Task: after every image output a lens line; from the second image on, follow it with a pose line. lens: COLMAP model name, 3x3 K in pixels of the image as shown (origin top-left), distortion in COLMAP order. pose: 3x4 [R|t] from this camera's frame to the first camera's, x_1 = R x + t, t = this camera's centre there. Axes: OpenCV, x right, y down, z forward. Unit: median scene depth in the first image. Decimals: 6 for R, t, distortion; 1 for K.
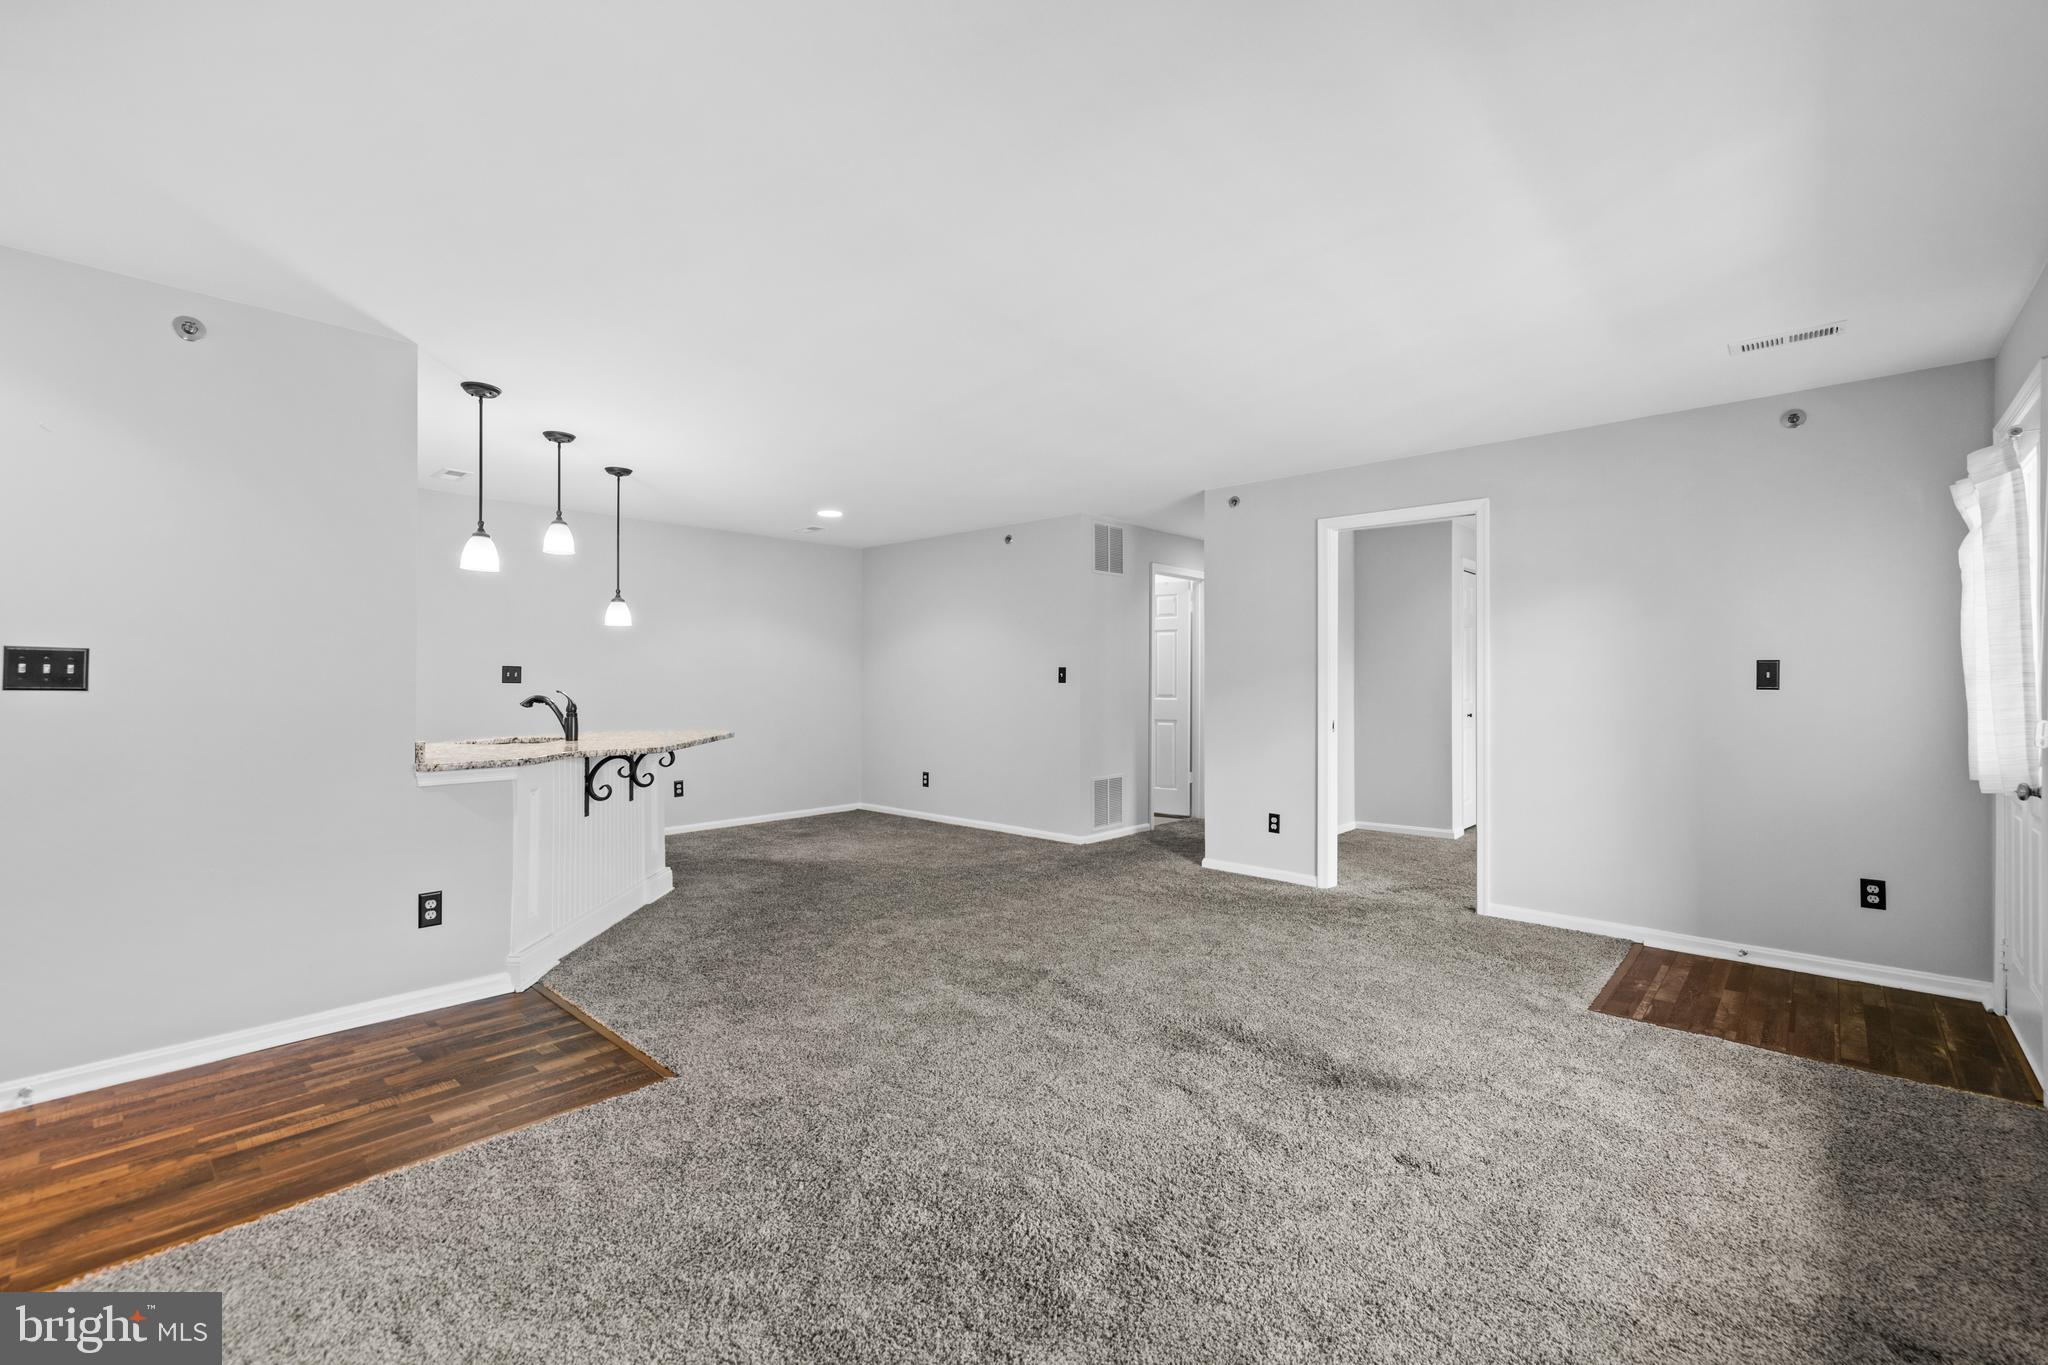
lens RADIAL K [[884.2, 0, 1034.5], [0, 884.2, 678.2], [0, 0, 1]] dist [0.002848, 0.000595]
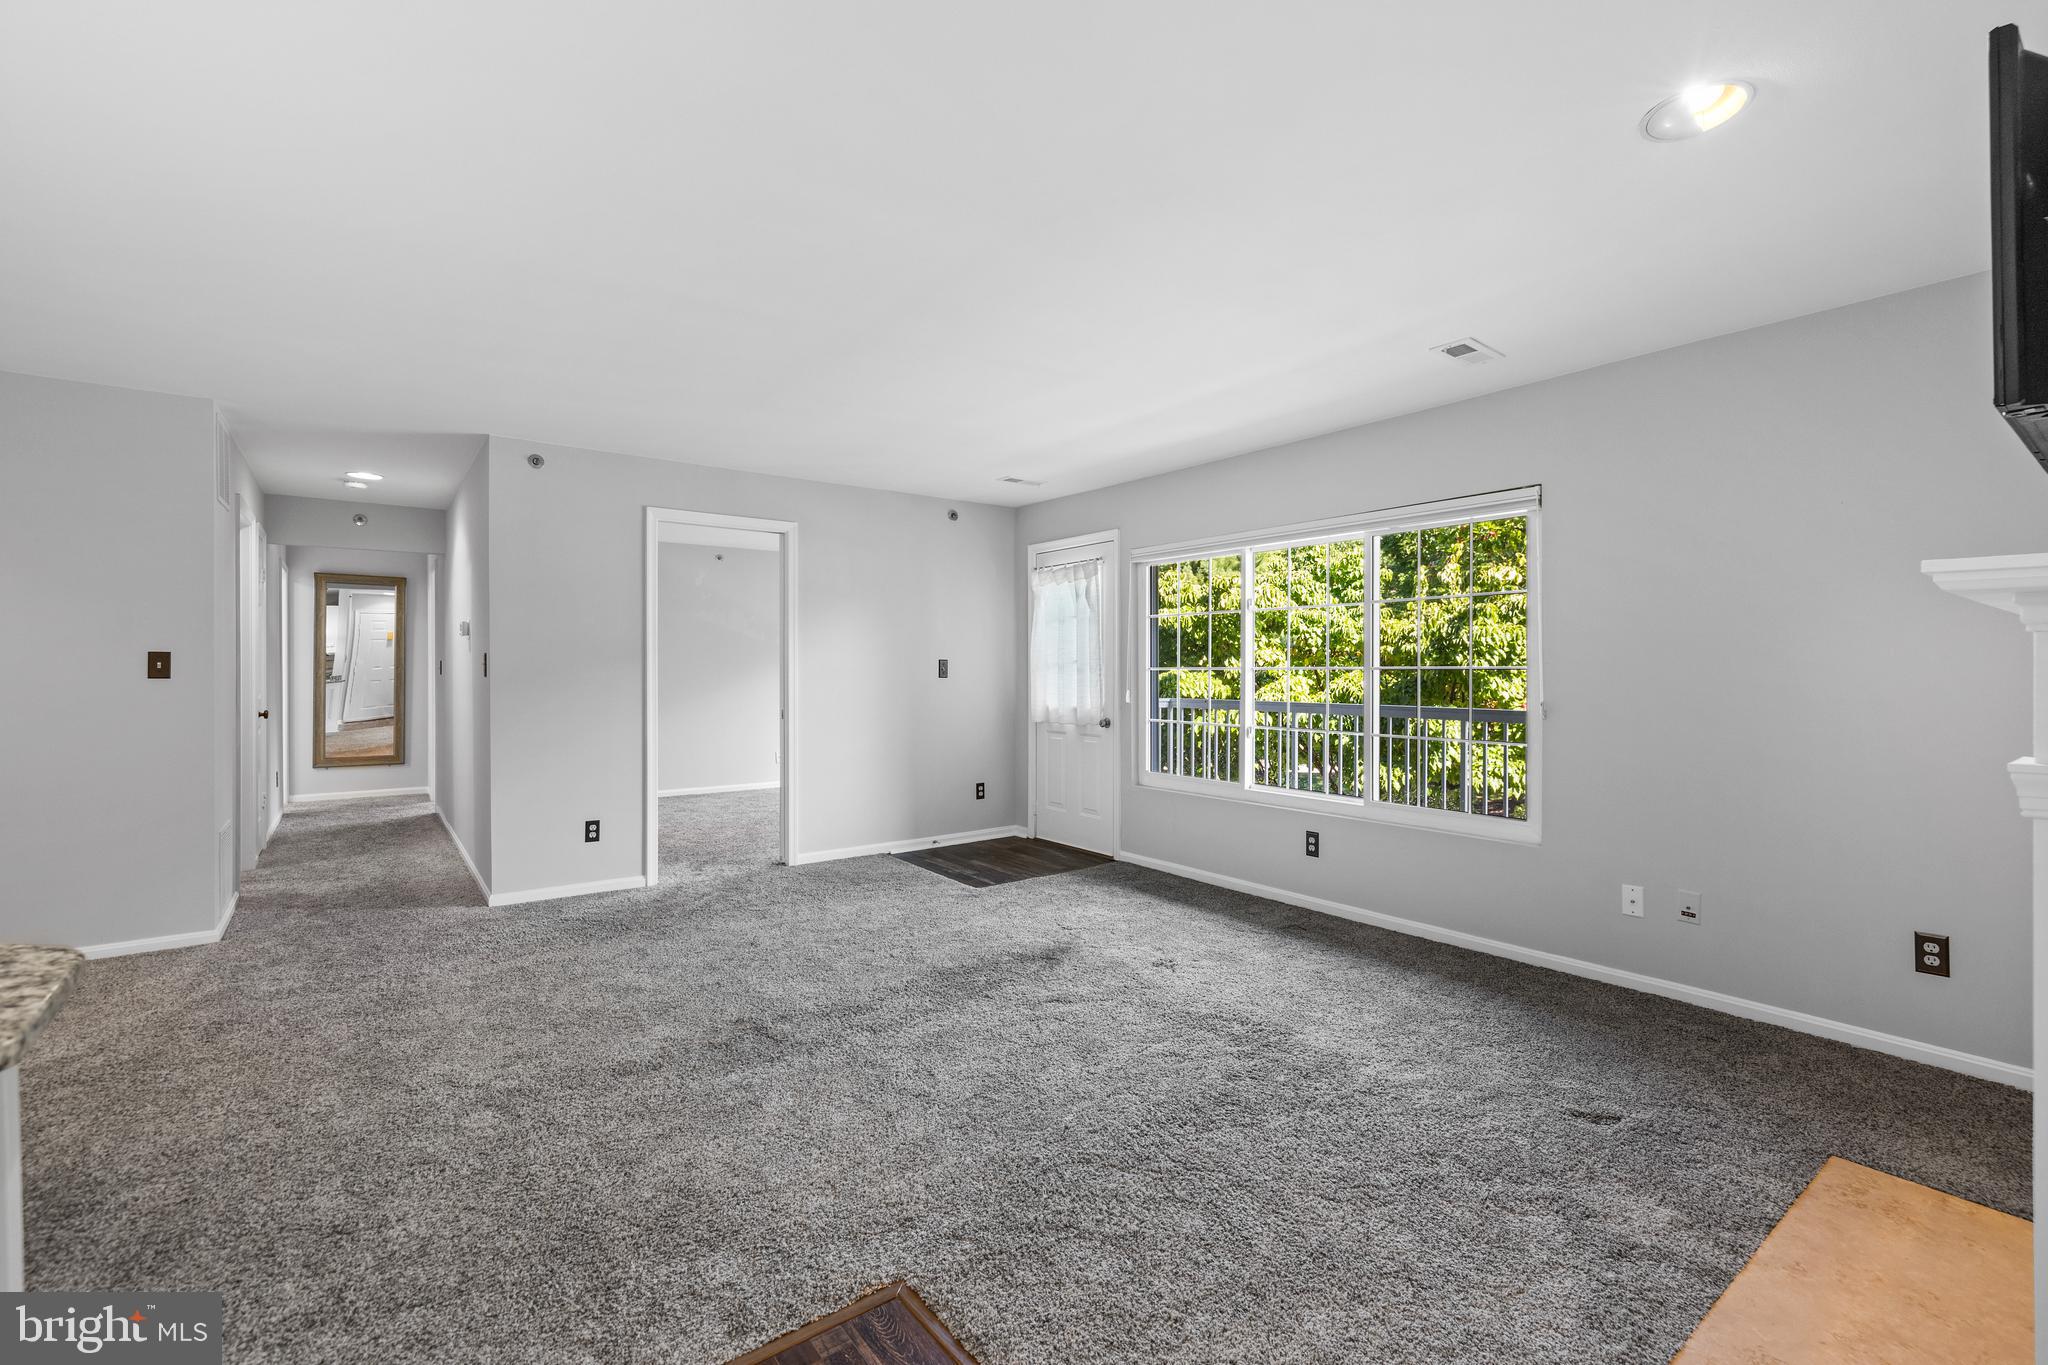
lens RADIAL K [[878.4, 0, 1026.0], [0, 878.4, 671.2], [0, 0, 1]] dist [0.000361, -0.000112]
pose [[0.177303, -0.006192, 0.984137, -0.847958], [-0.005408, 0.999959, 0.007266, -0.013411], [-0.984141, -0.006611, 0.177263, 0.644934]]
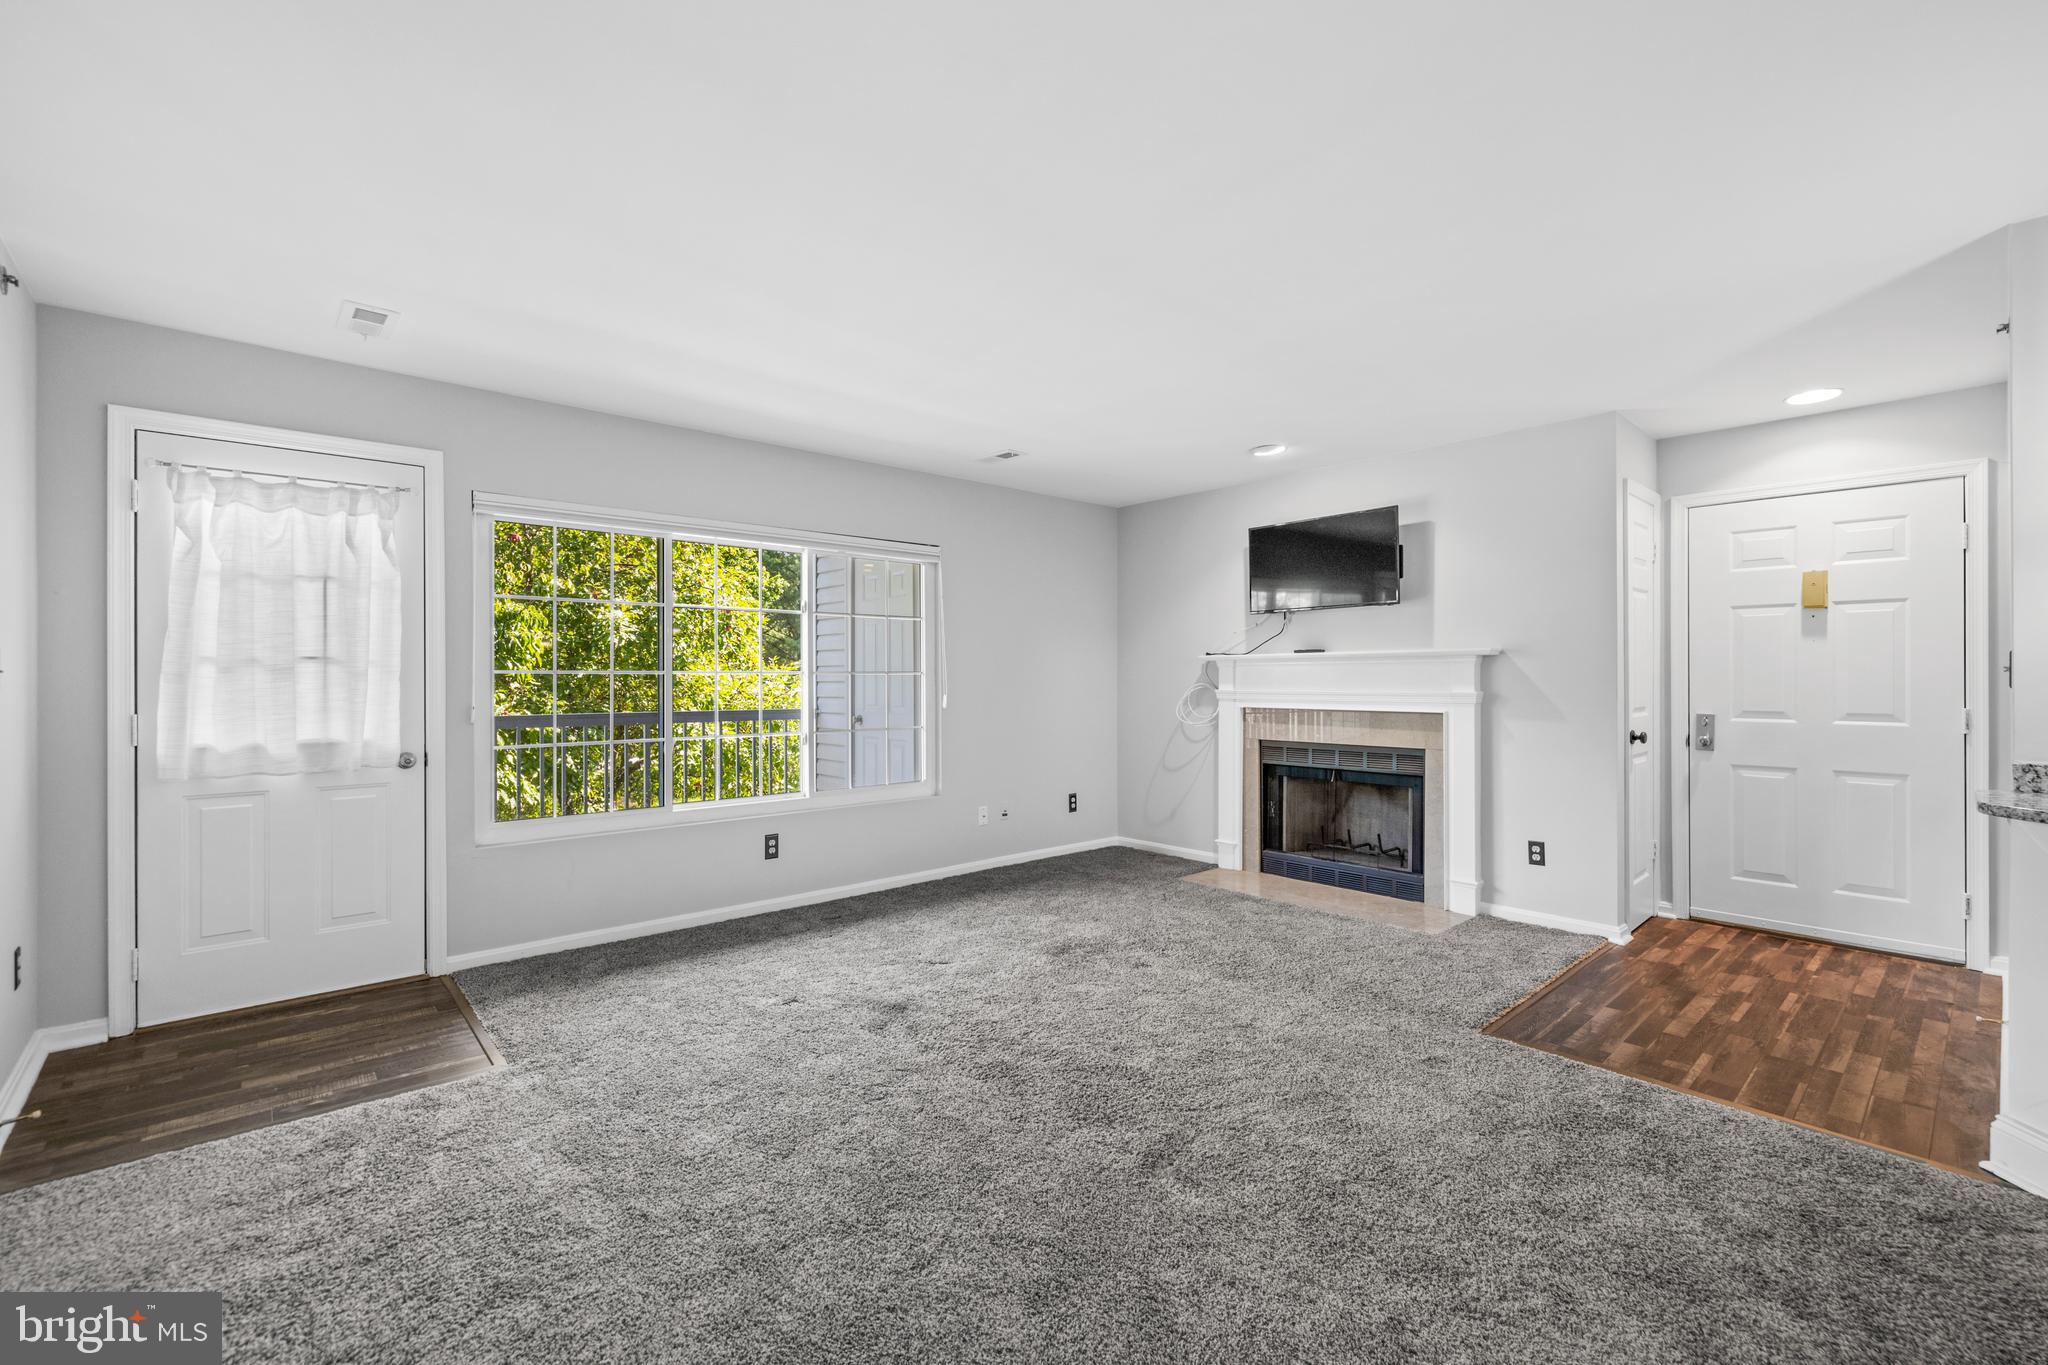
lens RADIAL K [[871.2, 0, 1007.9], [0, 871.2, 671.0], [0, 0, 1]] dist [0.002813, 0.000435]
pose [[-0.992294, 0.001309, 0.123896, 0.041208], [-0.000093, 0.999936, -0.011313, 0.004259], [-0.123903, -0.011237, -0.992231, 1.759252]]
